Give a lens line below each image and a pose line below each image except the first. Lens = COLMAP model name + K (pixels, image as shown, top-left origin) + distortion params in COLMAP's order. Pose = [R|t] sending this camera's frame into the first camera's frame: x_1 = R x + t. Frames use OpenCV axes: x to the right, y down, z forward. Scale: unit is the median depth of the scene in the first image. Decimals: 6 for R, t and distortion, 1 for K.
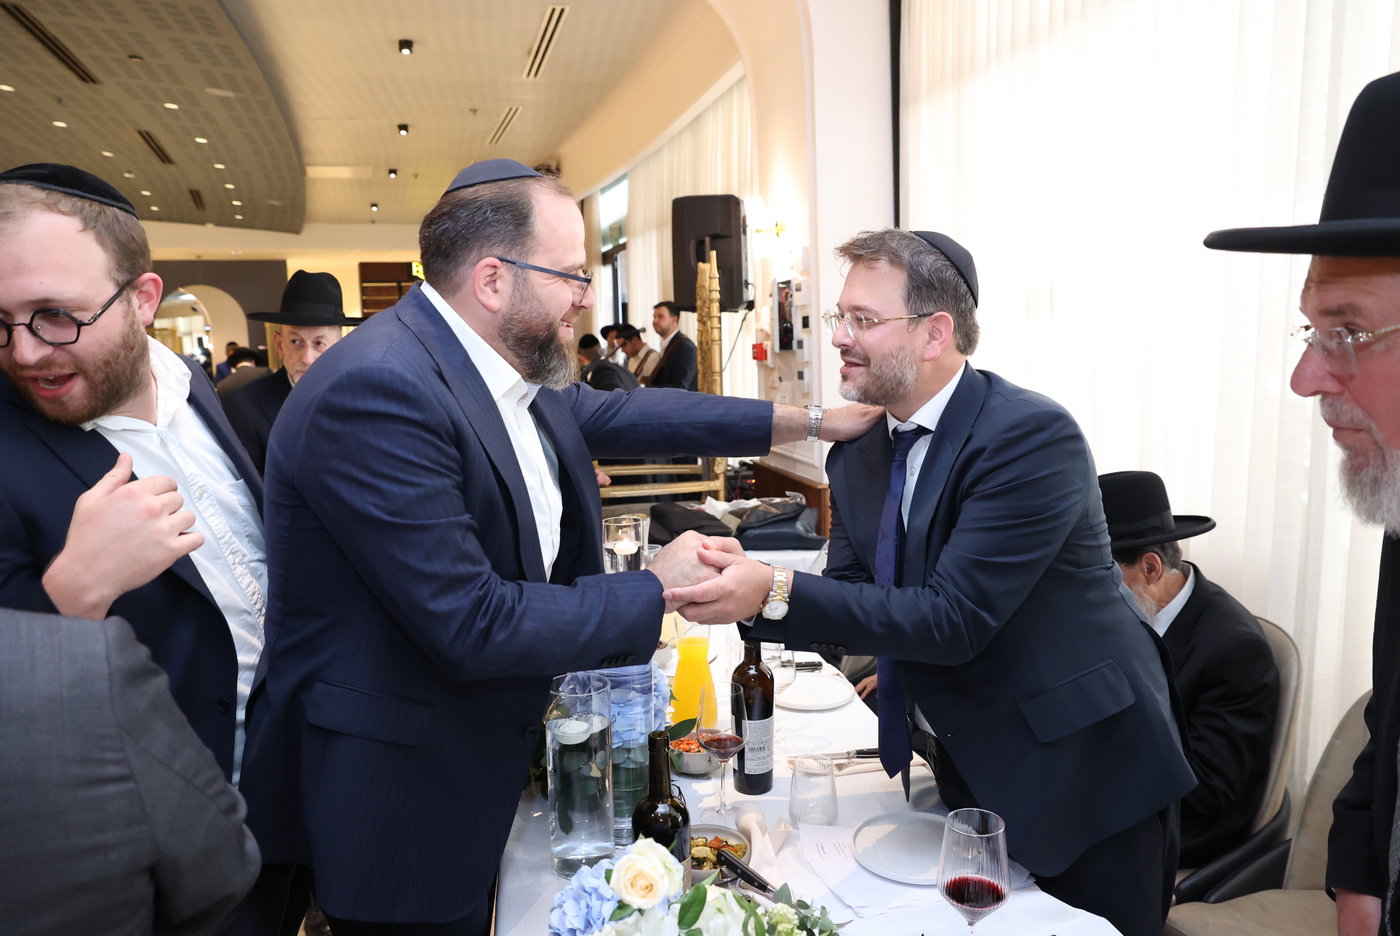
lens RADIAL K [[969.0, 0, 722.4], [0, 969.0, 478.6], [0, 0, 1]] dist [-0.125509, 0.087687]
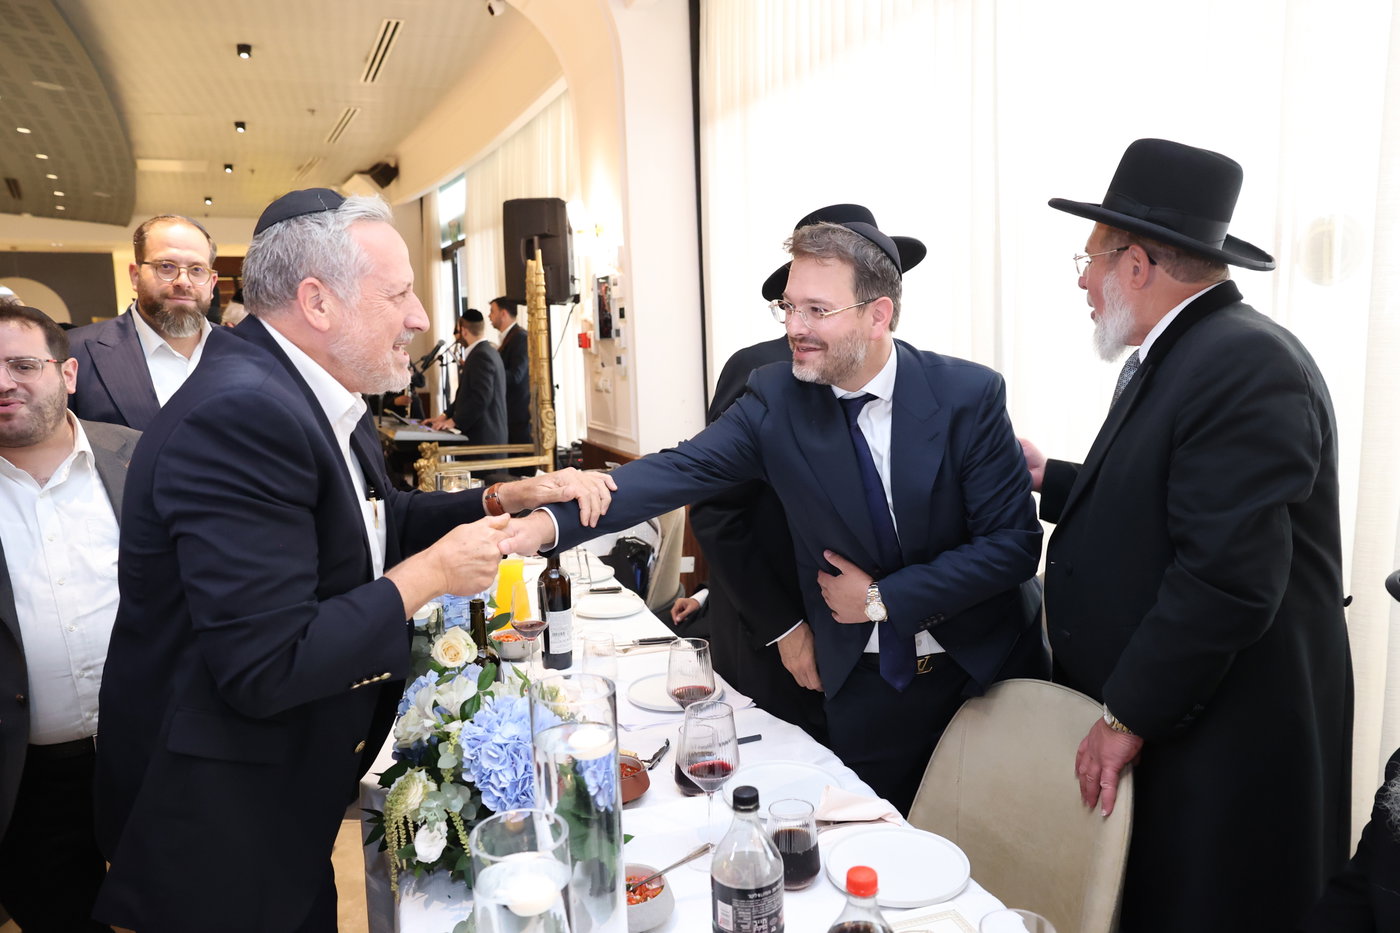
lens RADIAL K [[967.6, 0, 700.0], [0, 967.6, 466.5], [0, 0, 1]] dist [-0.109102, 0.078534]
pose [[0.991128, -0.020922, 0.131256, 0.019907], [0.021826, 0.999747, -0.005450, 0.020179], [-0.131109, 0.008266, 0.991333, -0.101901]]
